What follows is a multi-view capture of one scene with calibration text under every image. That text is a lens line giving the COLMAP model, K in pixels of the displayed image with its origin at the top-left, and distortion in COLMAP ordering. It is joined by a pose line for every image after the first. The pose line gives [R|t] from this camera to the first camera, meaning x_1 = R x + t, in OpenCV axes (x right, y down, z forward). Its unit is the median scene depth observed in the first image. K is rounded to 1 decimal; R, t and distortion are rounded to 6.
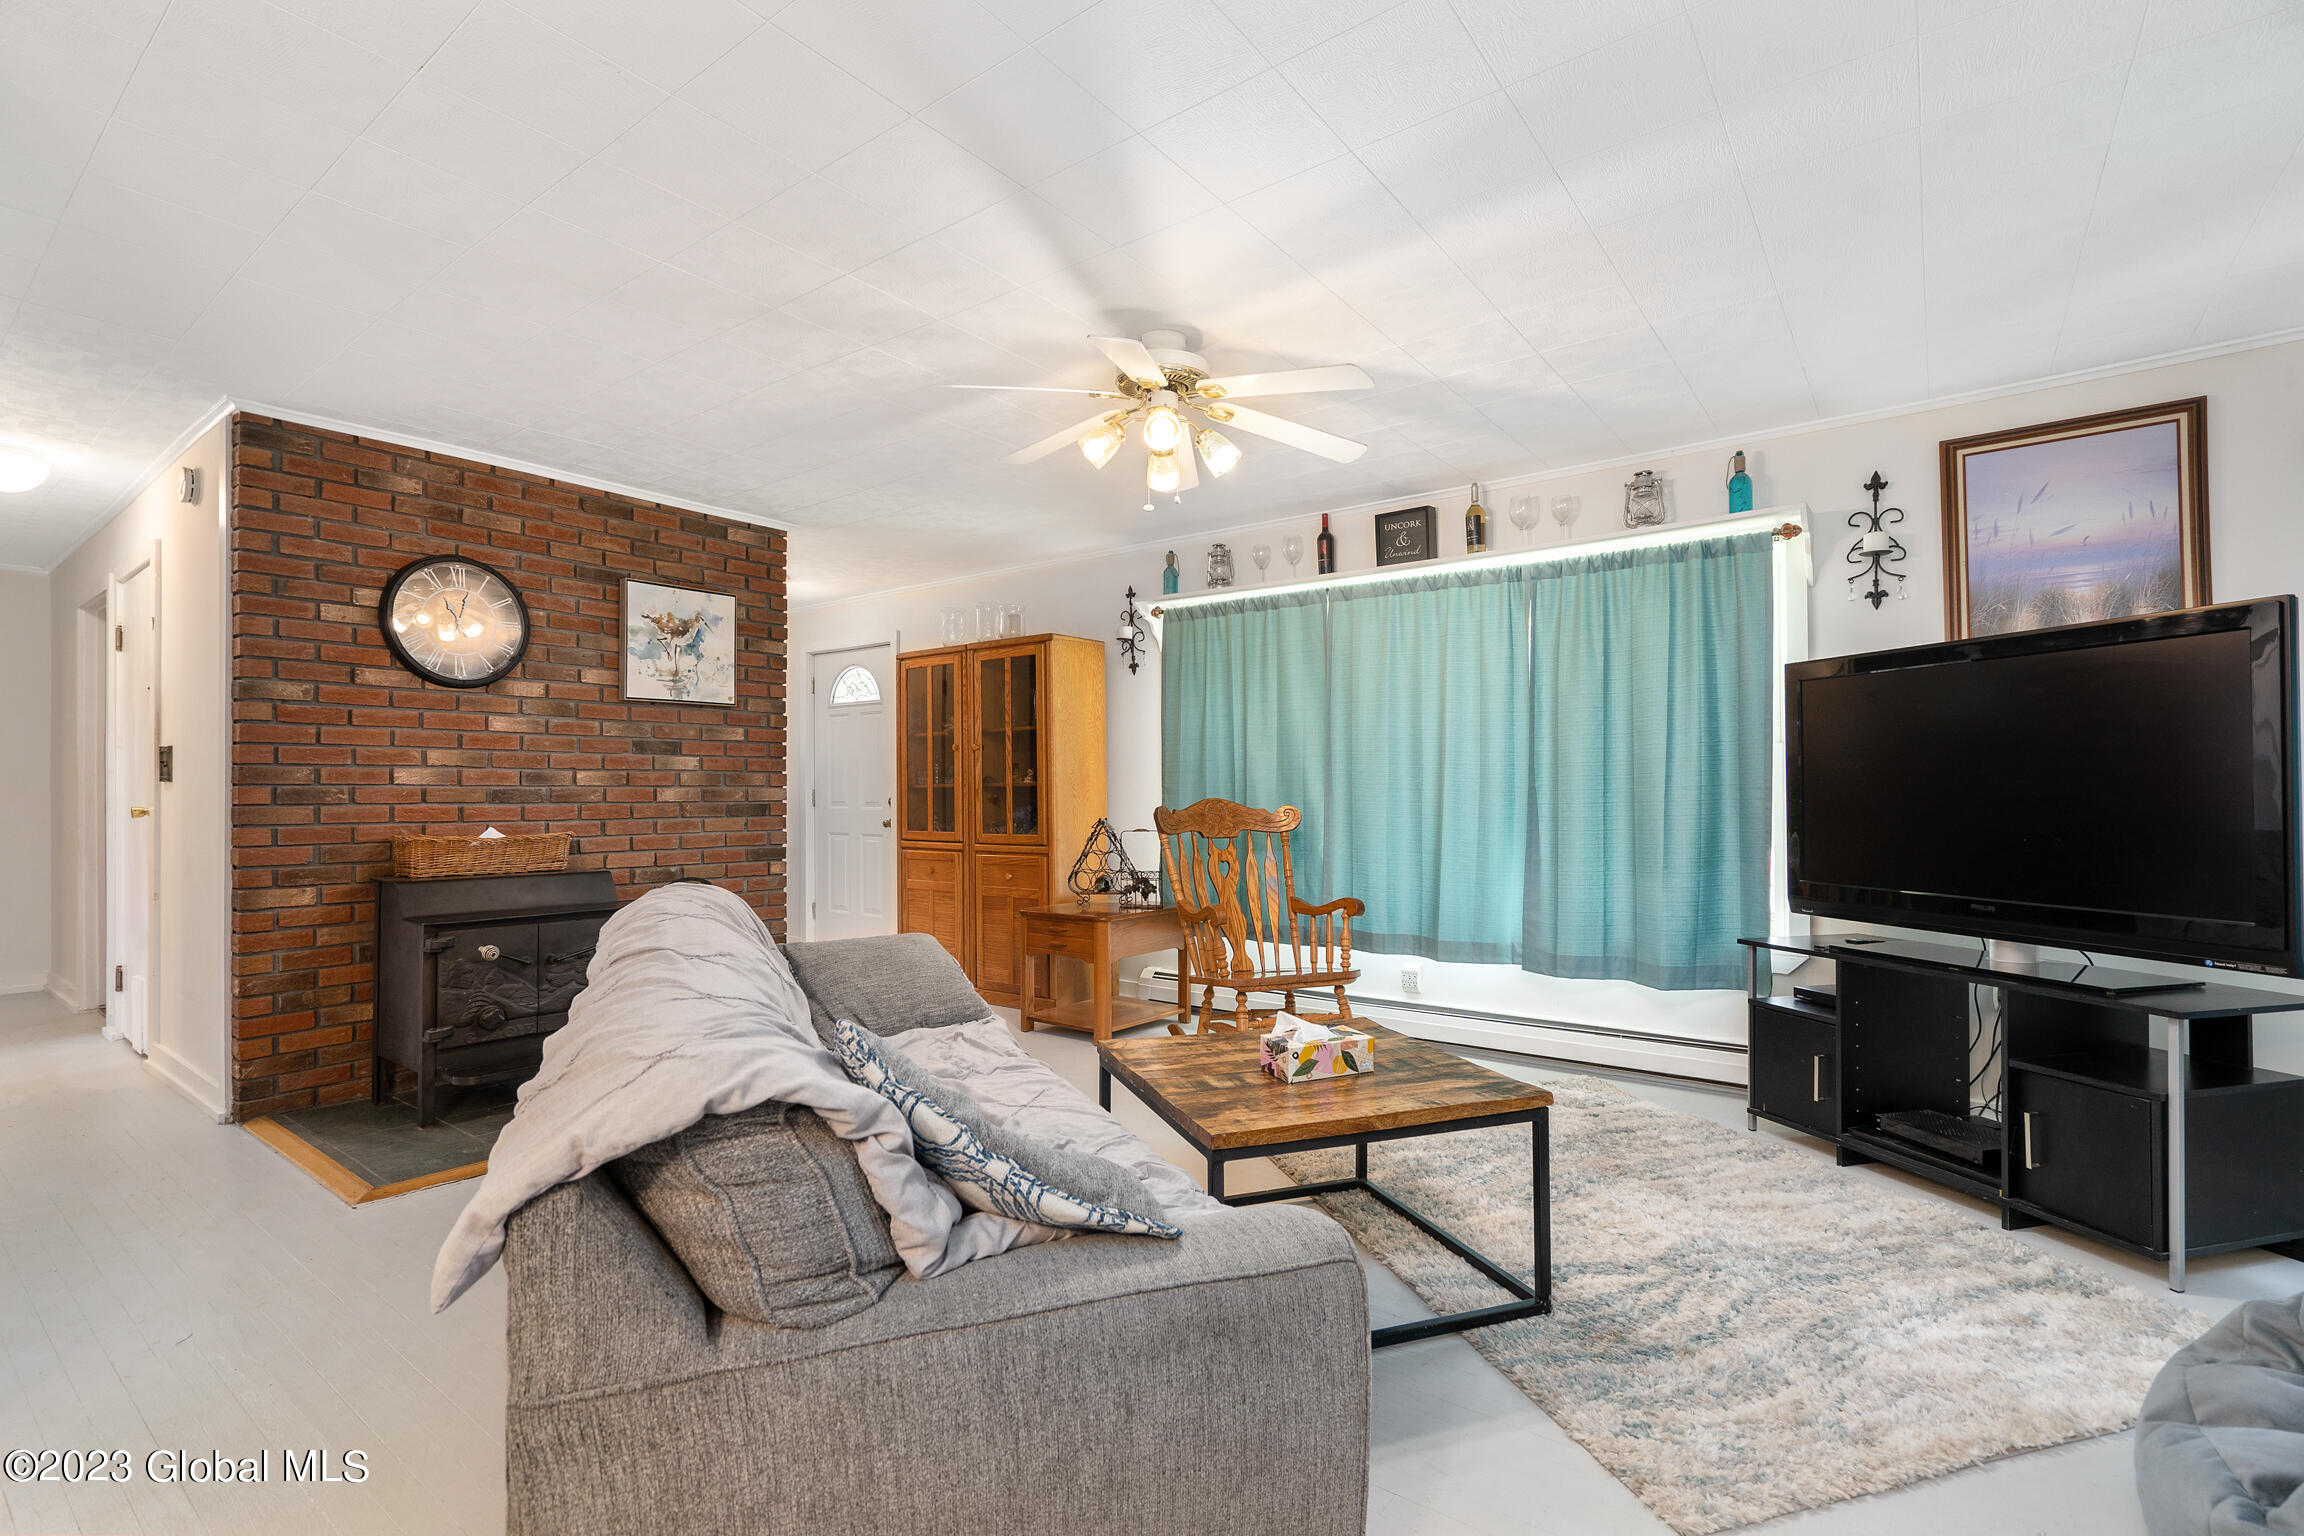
lens RADIAL K [[1030.4, 0, 1148.9], [0, 1030.4, 770.0], [0, 0, 1]] dist [-0.019285, 0.013664]
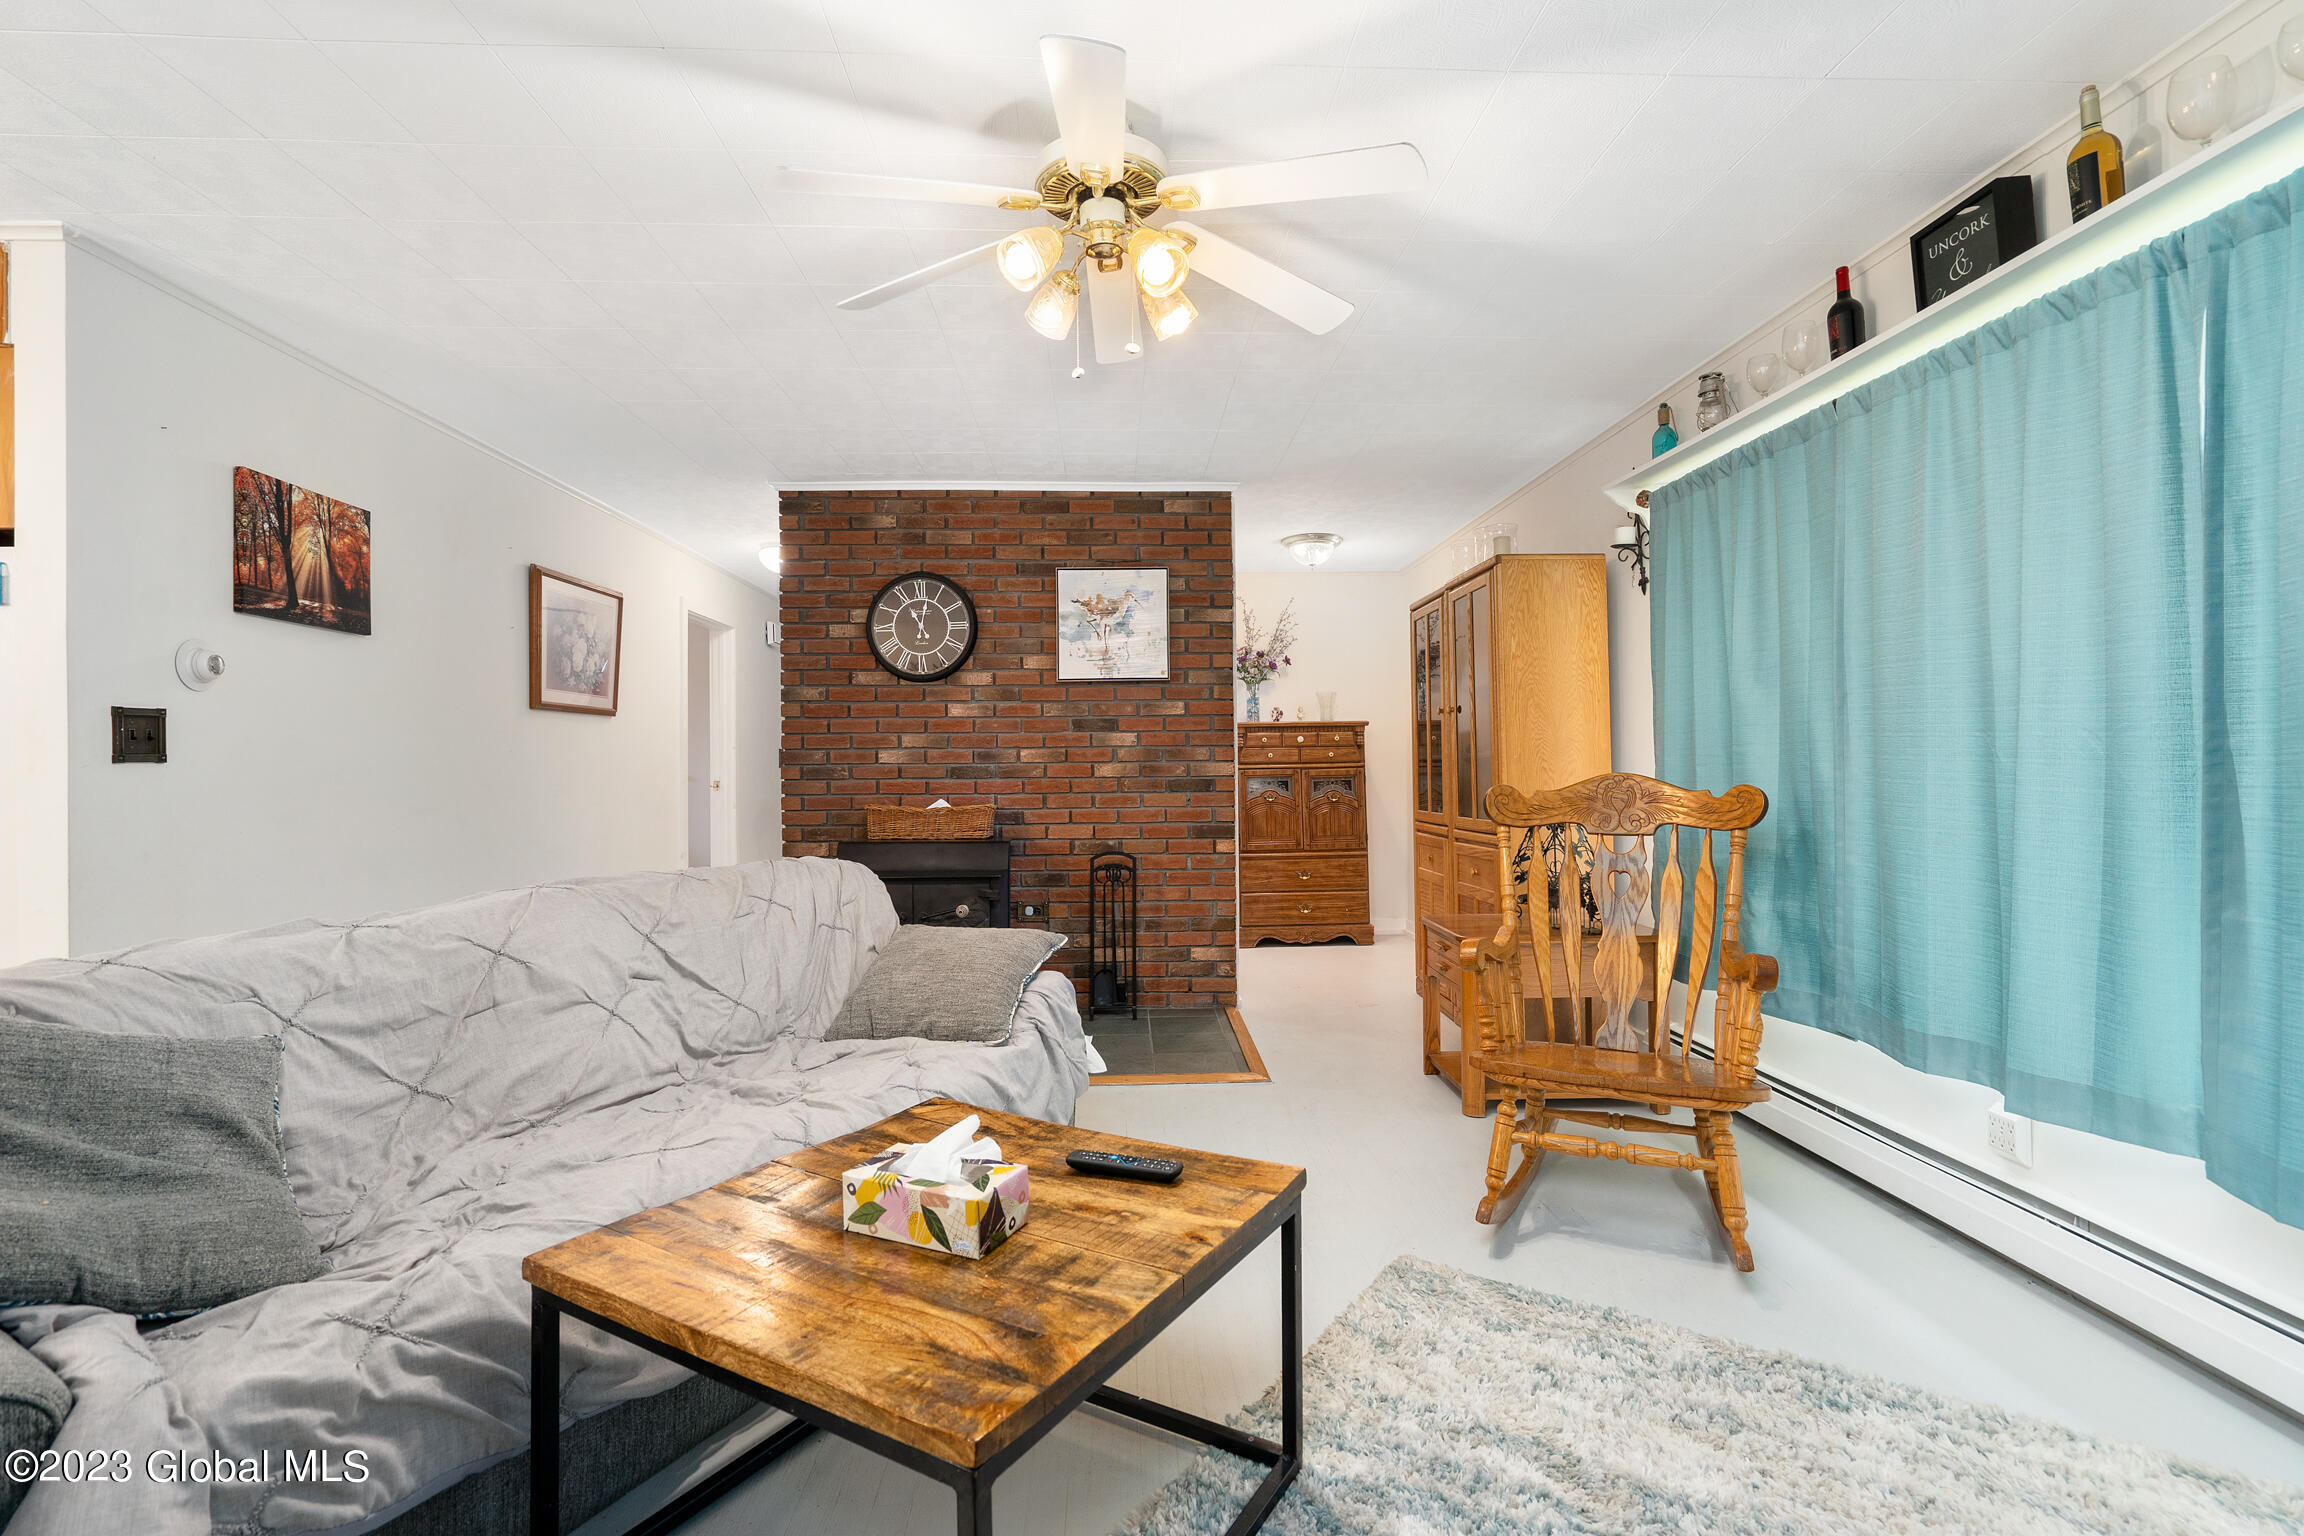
lens RADIAL K [[1045.8, 0, 1151.8], [0, 1045.8, 739.3], [0, 0, 1]] dist [-0.019111, 0.012851]
pose [[0.651126, -0.025767, -0.758532, 0.380775], [0.024392, 0.999618, -0.013018, 0.008142], [0.758578, -0.010025, 0.651506, 0.368456]]
